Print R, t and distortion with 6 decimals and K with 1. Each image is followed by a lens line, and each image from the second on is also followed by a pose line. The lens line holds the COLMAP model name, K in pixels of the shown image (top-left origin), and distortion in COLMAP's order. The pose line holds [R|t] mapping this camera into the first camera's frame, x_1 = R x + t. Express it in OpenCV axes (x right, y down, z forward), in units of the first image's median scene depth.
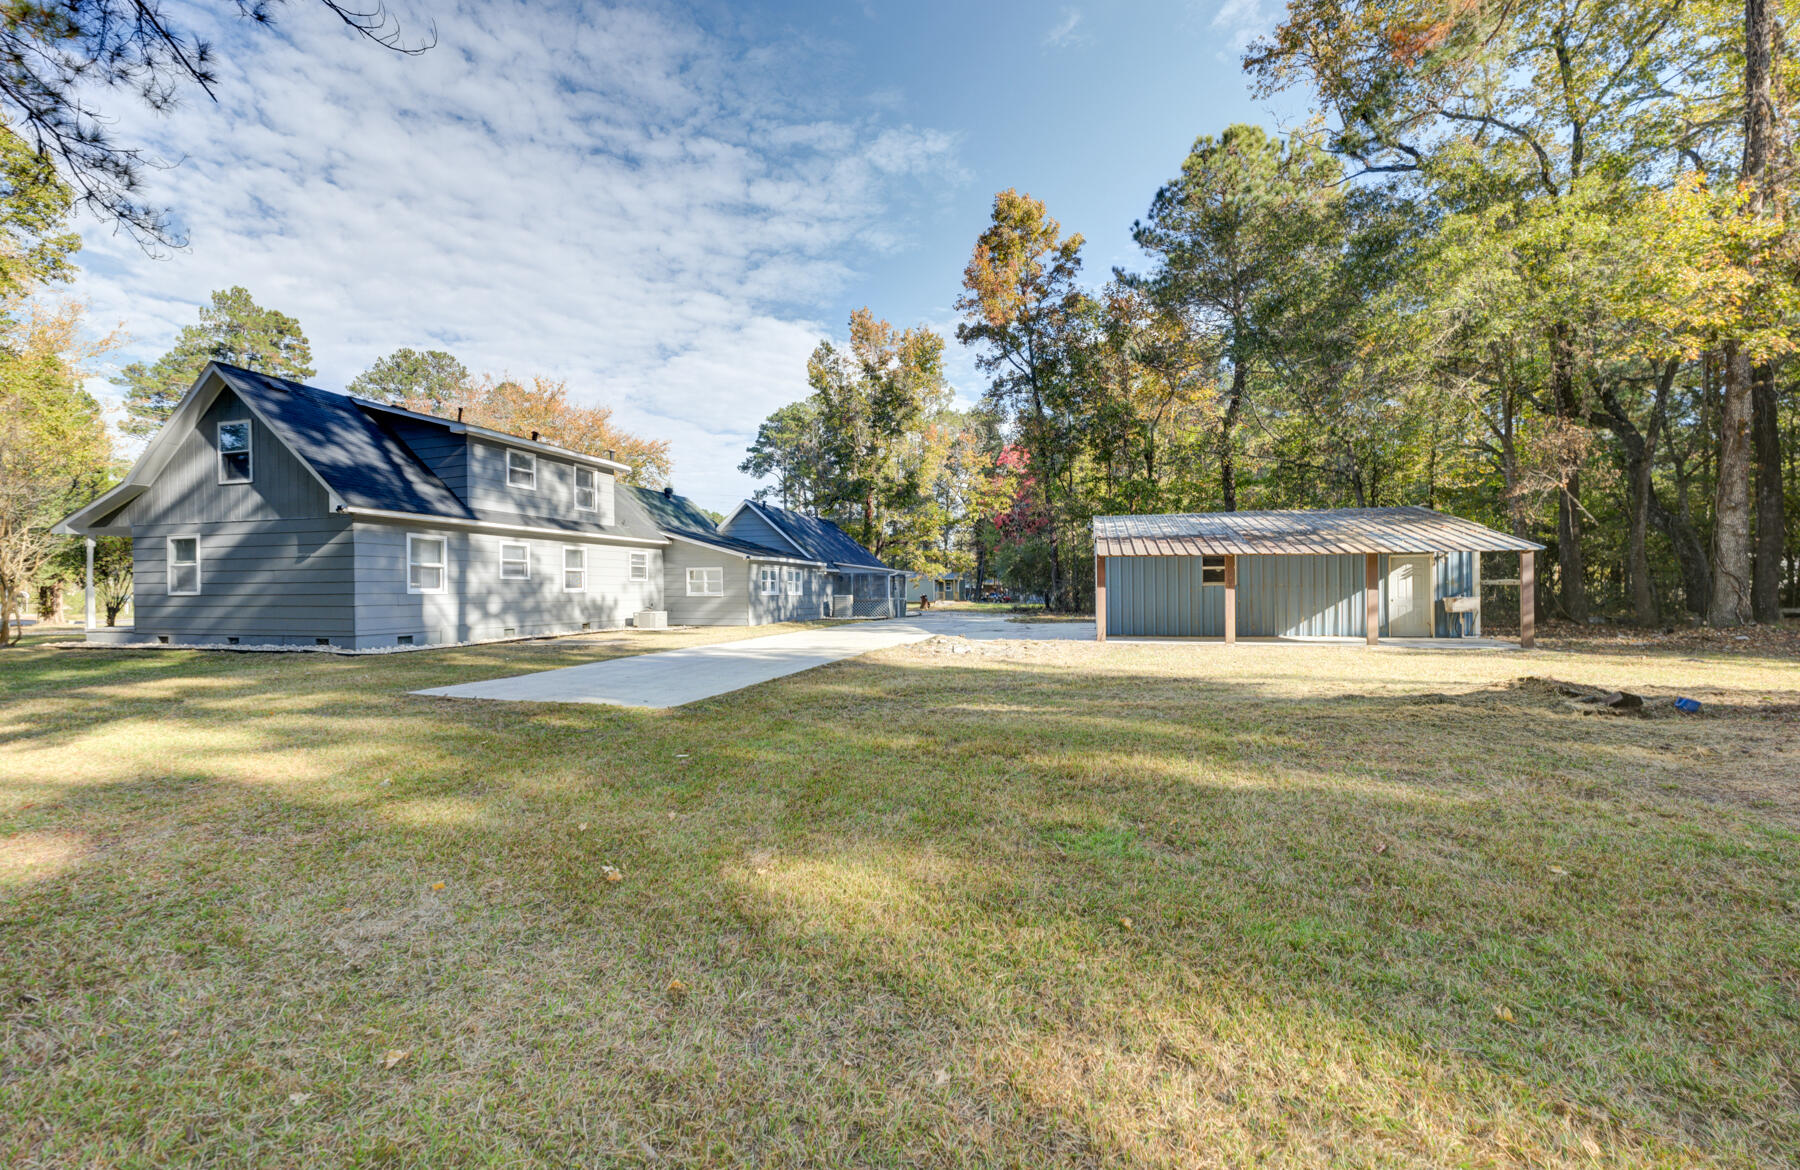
lens RADIAL K [[708.2, 0, 895.6], [0, 708.2, 587.1], [0, 0, 1]] dist [-0.019186, 0.011958]
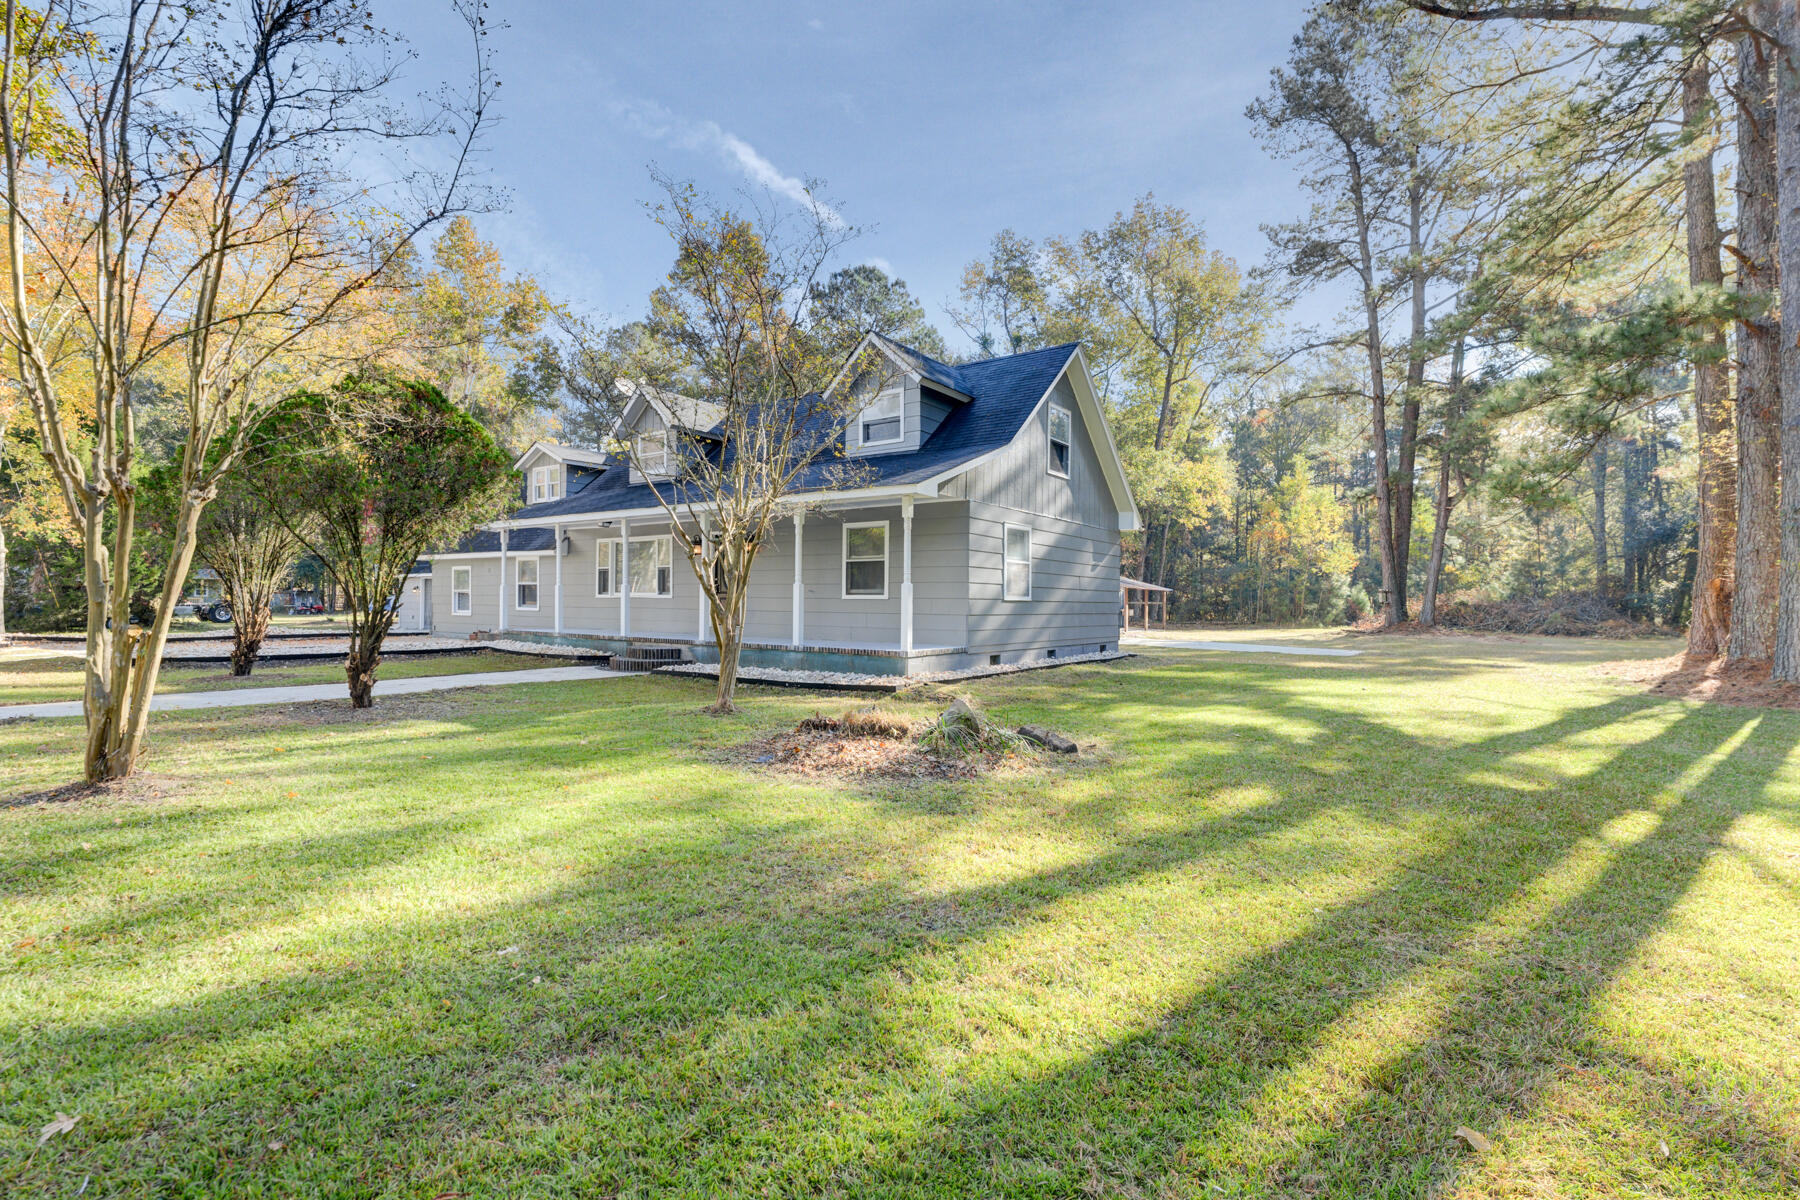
lens RADIAL K [[826.1, 0, 893.5], [0, 826.1, 599.6], [0, 0, 1]] dist [0.004171, -0.000388]
pose [[0.330908, 0.014375, 0.943554, -1.940960], [-0.010247, 0.999880, -0.011639, 0.021820], [-0.943607, -0.005817, 0.331015, 0.833304]]
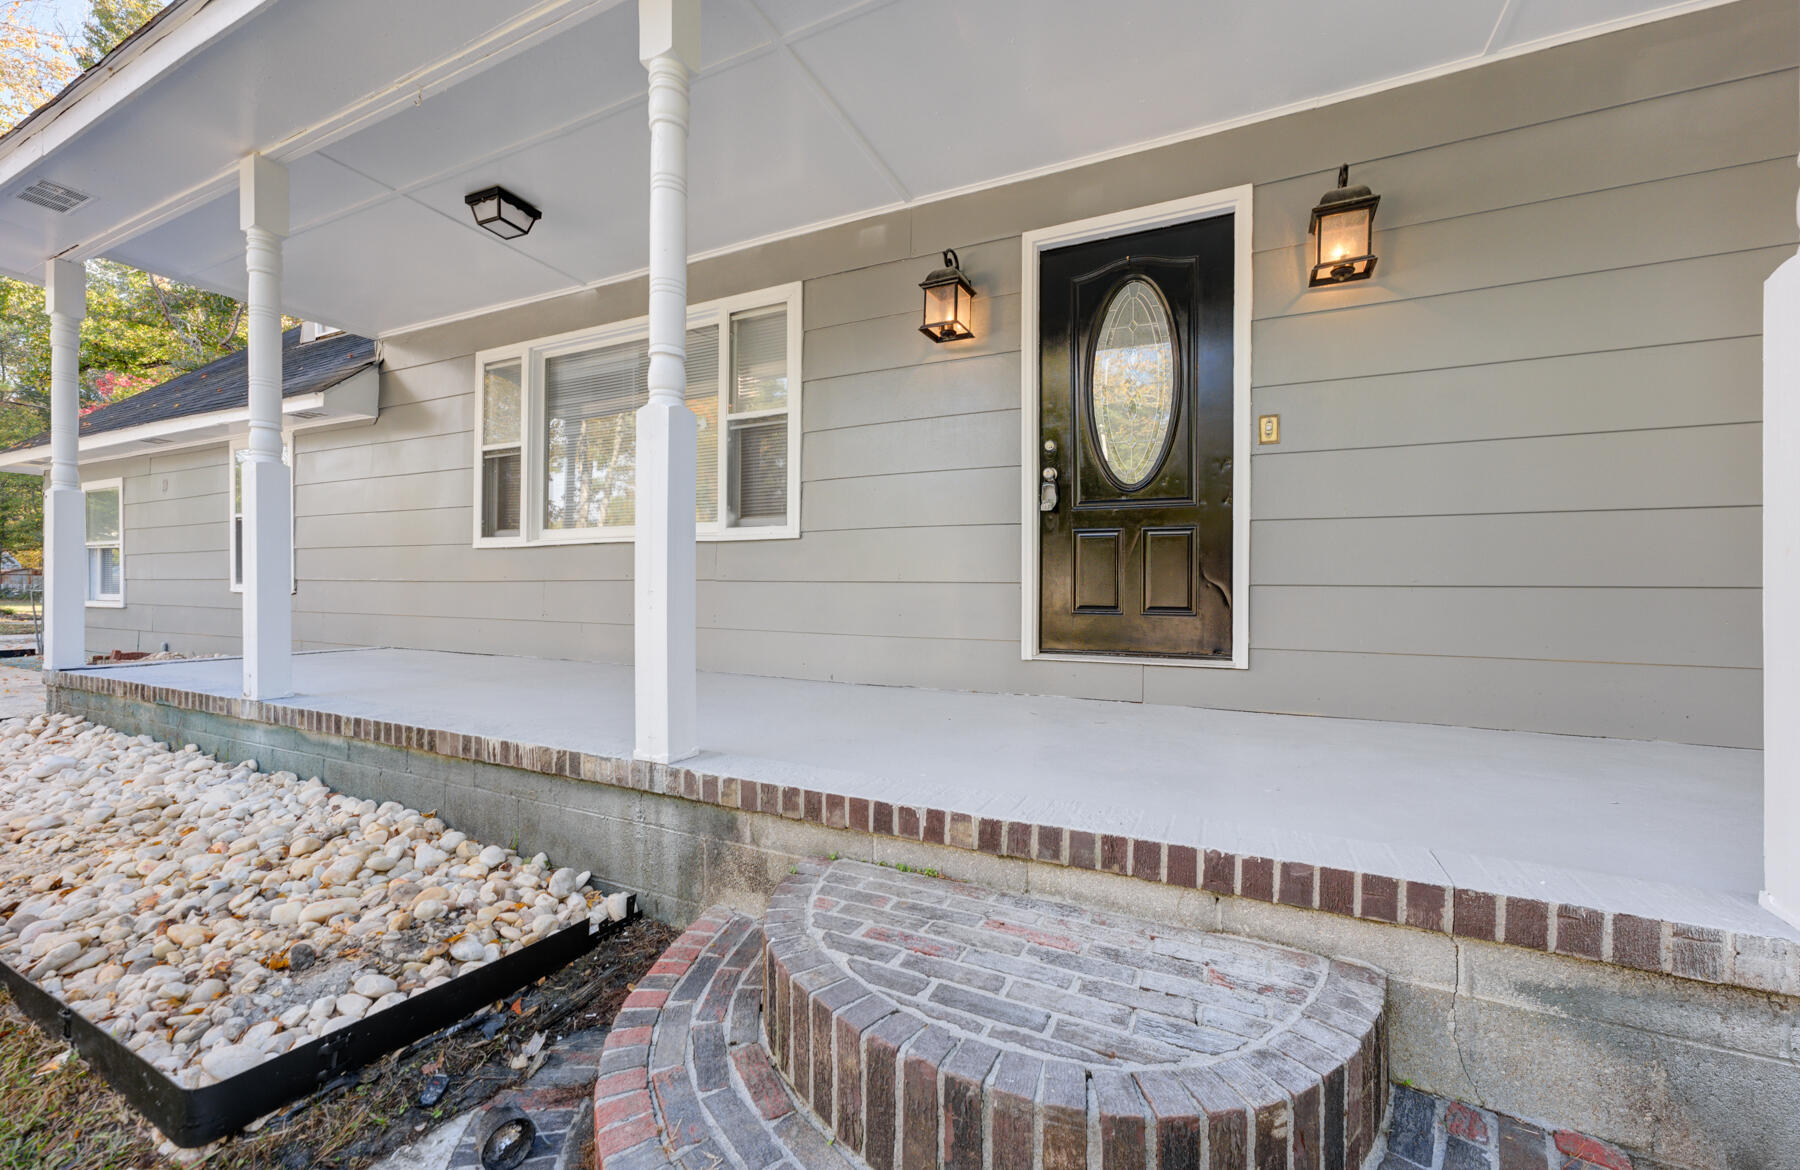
lens RADIAL K [[708.2, 0, 895.6], [0, 708.2, 587.1], [0, 0, 1]] dist [-0.019186, 0.011958]
pose [[0.161181, 0.010845, 0.986865, -1.203975], [-0.006540, 0.999929, -0.009920, 0.028277], [-0.986903, -0.004855, 0.161241, 1.423849]]
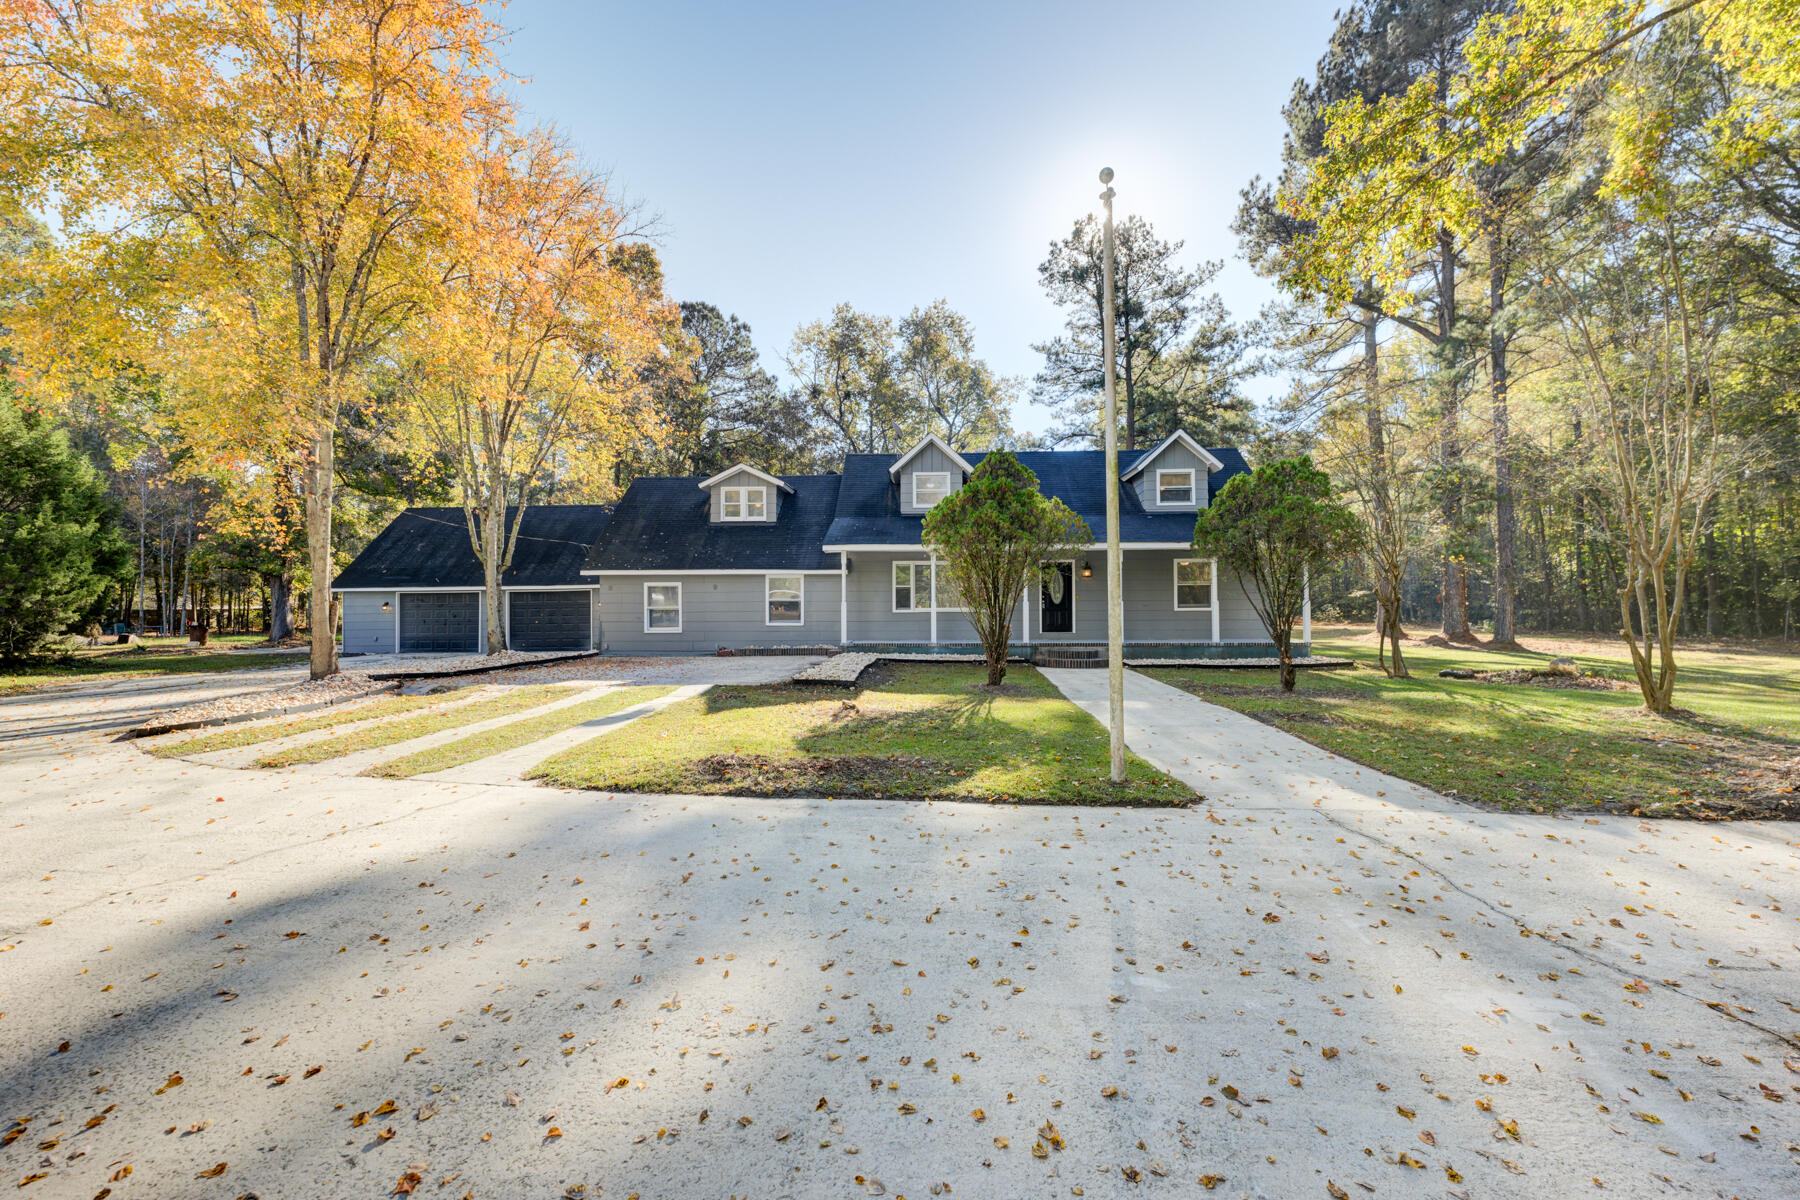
lens RADIAL K [[734.1, 0, 900.0], [0, 734.1, 600.0], [0, 0, 1]] dist [0.001638, 0.000059]
pose [[-0.241028, 0.021446, 0.970281, -2.148372], [0.008241, 0.999765, -0.020051, 0.013060], [-0.970483, 0.003163, -0.241148, 1.951791]]
